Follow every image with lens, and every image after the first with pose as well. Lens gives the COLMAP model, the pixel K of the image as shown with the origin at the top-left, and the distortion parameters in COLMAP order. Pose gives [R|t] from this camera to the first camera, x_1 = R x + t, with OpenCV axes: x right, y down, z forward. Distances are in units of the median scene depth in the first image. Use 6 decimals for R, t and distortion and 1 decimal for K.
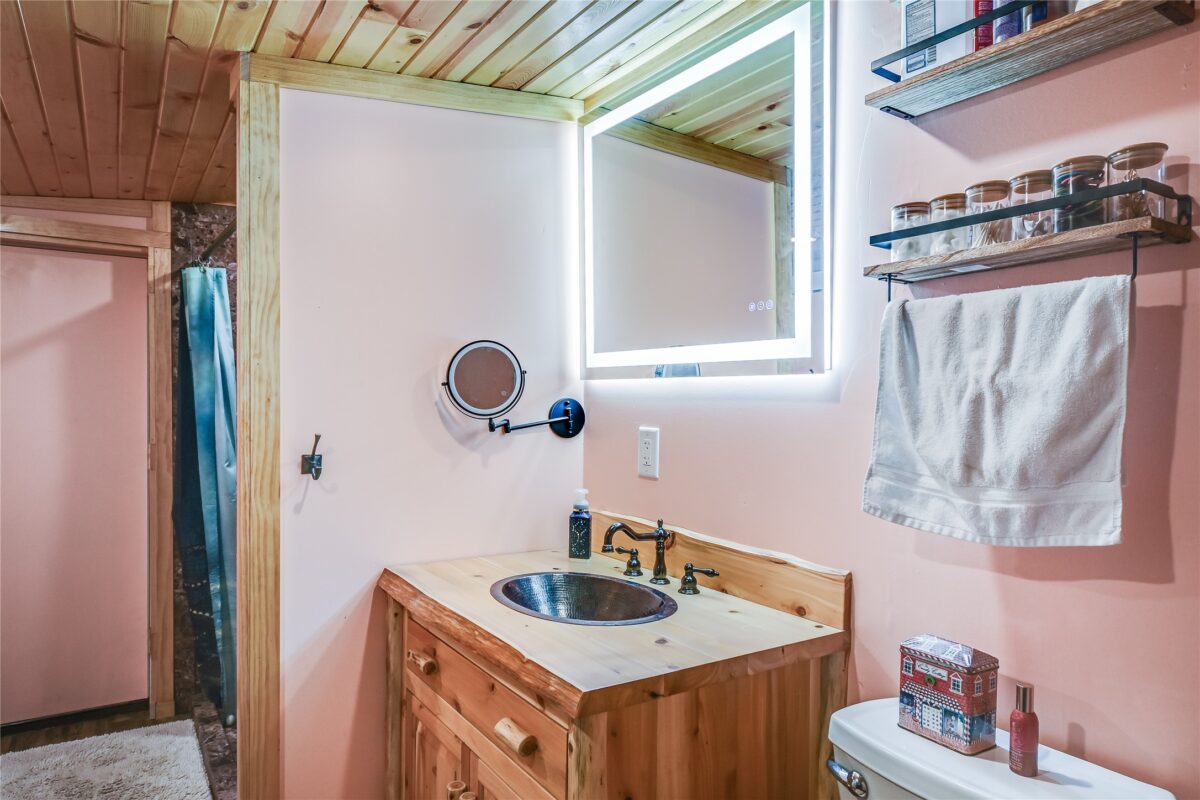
lens RADIAL K [[750.4, 0, 600.0], [0, 750.4, 400.0], [0, 0, 1]] dist [0.000468, 0.000659]
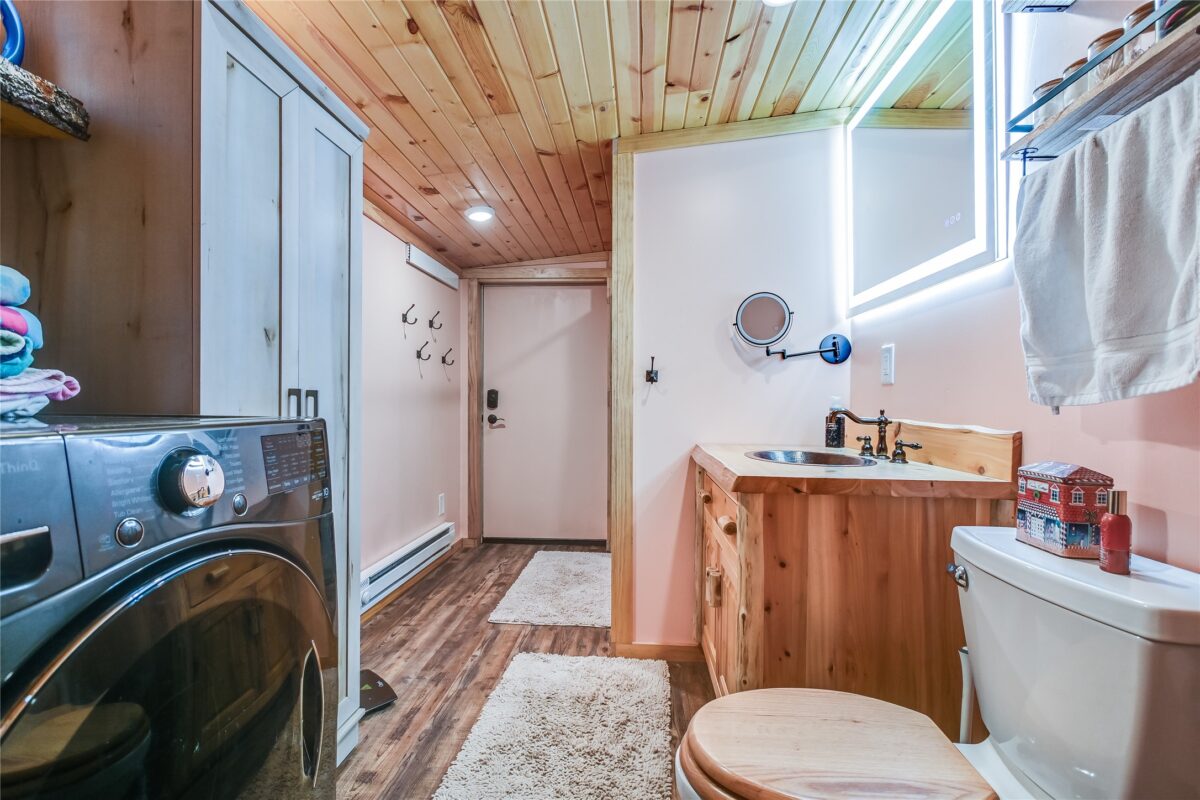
lens RADIAL K [[554.2, 0, 600.0], [0, 554.2, 400.0], [0, 0, 1]] dist [0.002592, -0.000490]
pose [[0.795044, -0.004949, -0.606532, 0.275396], [-0.000398, 0.999962, -0.008682, 0.154629], [0.606552, 0.007144, 0.795012, -0.039691]]
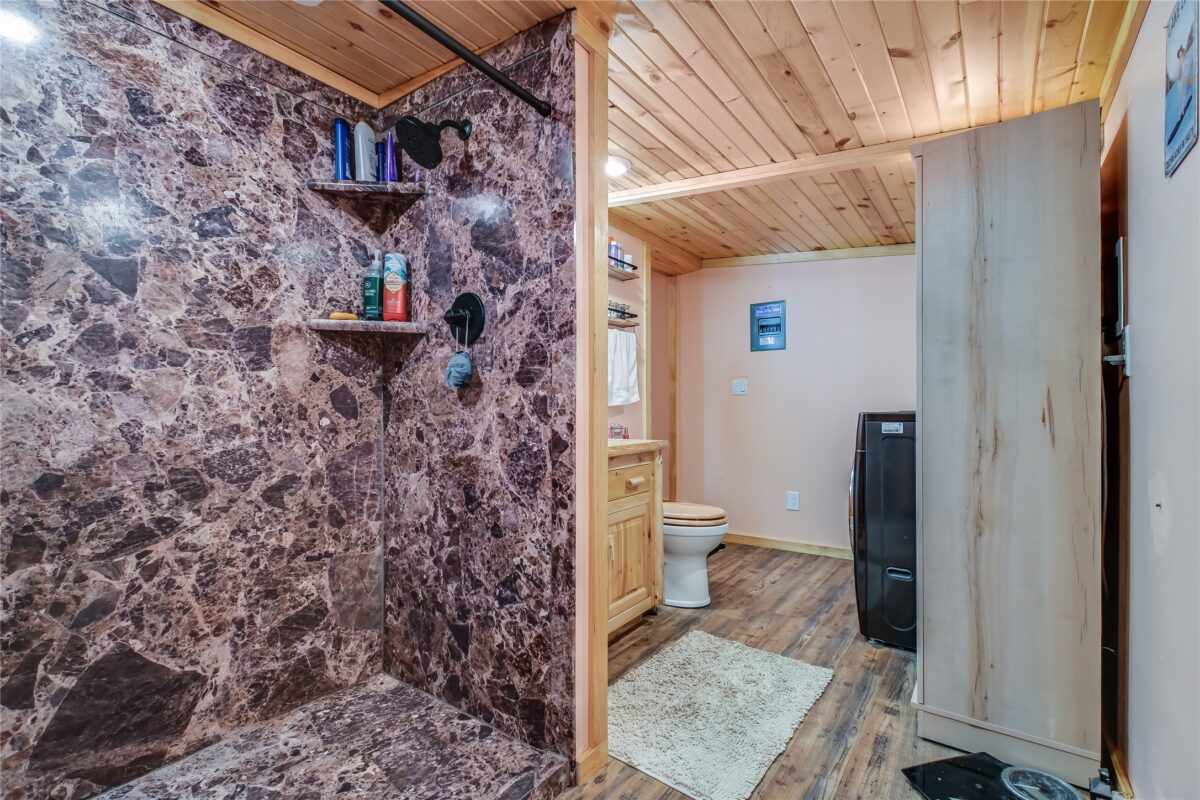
lens RADIAL K [[542.8, 0, 597.2], [0, 542.8, 410.9], [0, 0, 1]] dist [0.000191, -0.000294]
pose [[-0.350388, -0.011220, 0.936537, -1.290689], [0.000916, 0.999924, 0.012322, 0.146609], [-0.936604, 0.005176, -0.350351, 1.303473]]
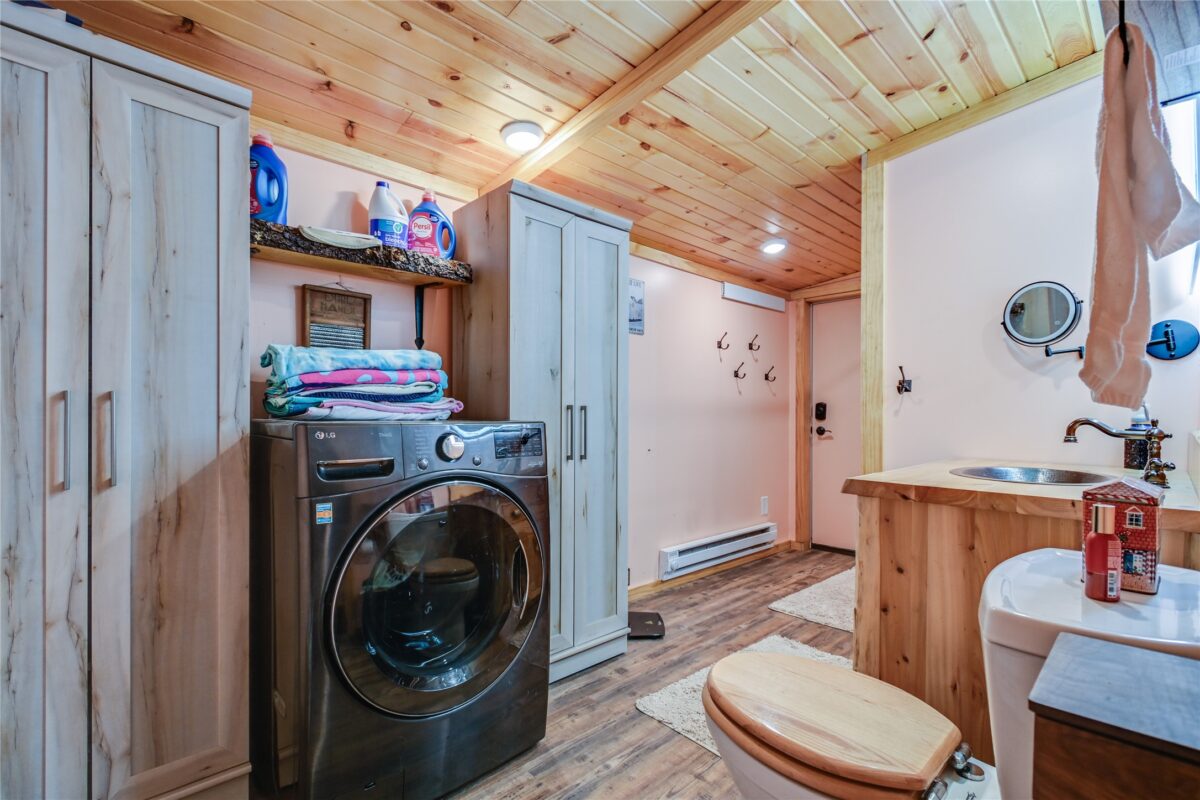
lens RADIAL K [[542.8, 0, 597.2], [0, 542.8, 410.9], [0, 0, 1]] dist [0.000191, -0.000294]
pose [[0.174440, -0.013898, -0.984570, 0.666600], [-0.001386, 0.999896, -0.014360, 0.162762], [0.984667, 0.003869, 0.174403, 0.158399]]
